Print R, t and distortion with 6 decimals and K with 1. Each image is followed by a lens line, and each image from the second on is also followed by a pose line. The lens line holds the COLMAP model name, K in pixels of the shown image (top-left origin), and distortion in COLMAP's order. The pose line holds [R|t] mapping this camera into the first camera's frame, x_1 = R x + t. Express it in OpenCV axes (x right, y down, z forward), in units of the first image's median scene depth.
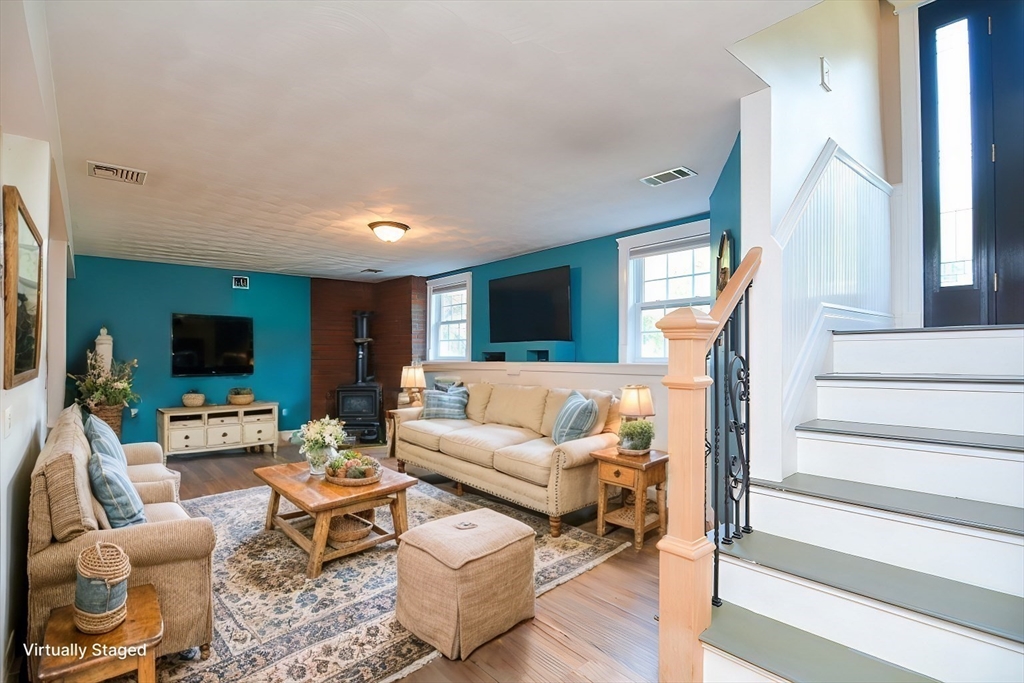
lens RADIAL K [[497.6, 0, 509.4], [0, 497.6, 349.9], [0, 0, 1]] dist [-0.016861, -0.000723]
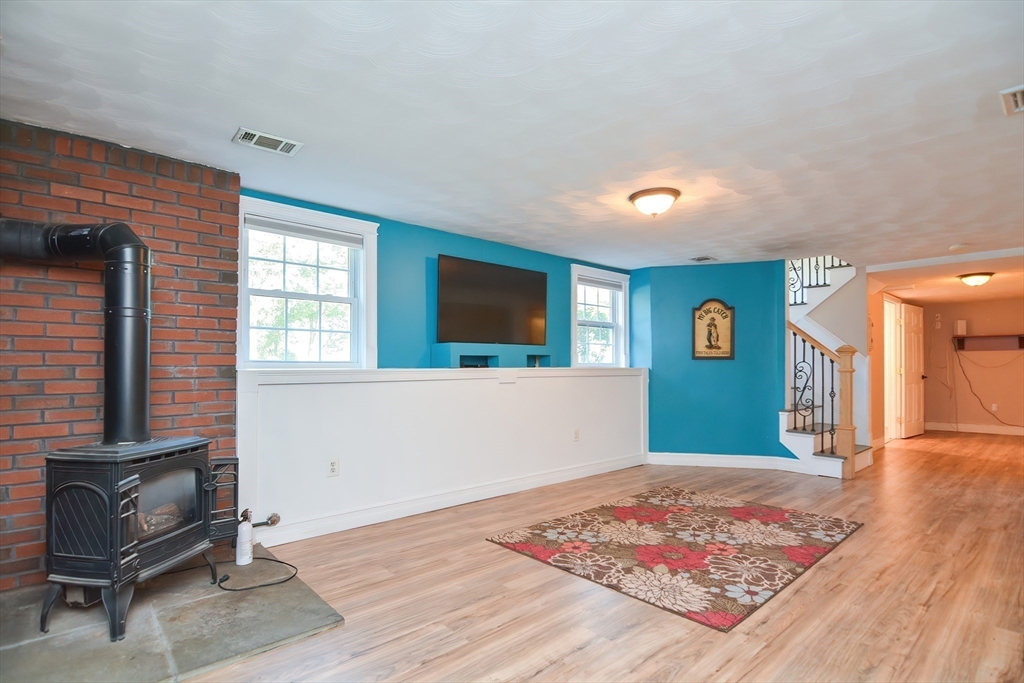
lens RADIAL K [[497.6, 0, 509.4], [0, 497.6, 349.9], [0, 0, 1]] dist [-0.016861, -0.000723]
pose [[-0.026096, 0.022786, 0.999400, -0.817028], [-0.020077, 0.999527, -0.023313, 0.012645], [-0.999458, -0.020673, -0.025626, 0.991711]]
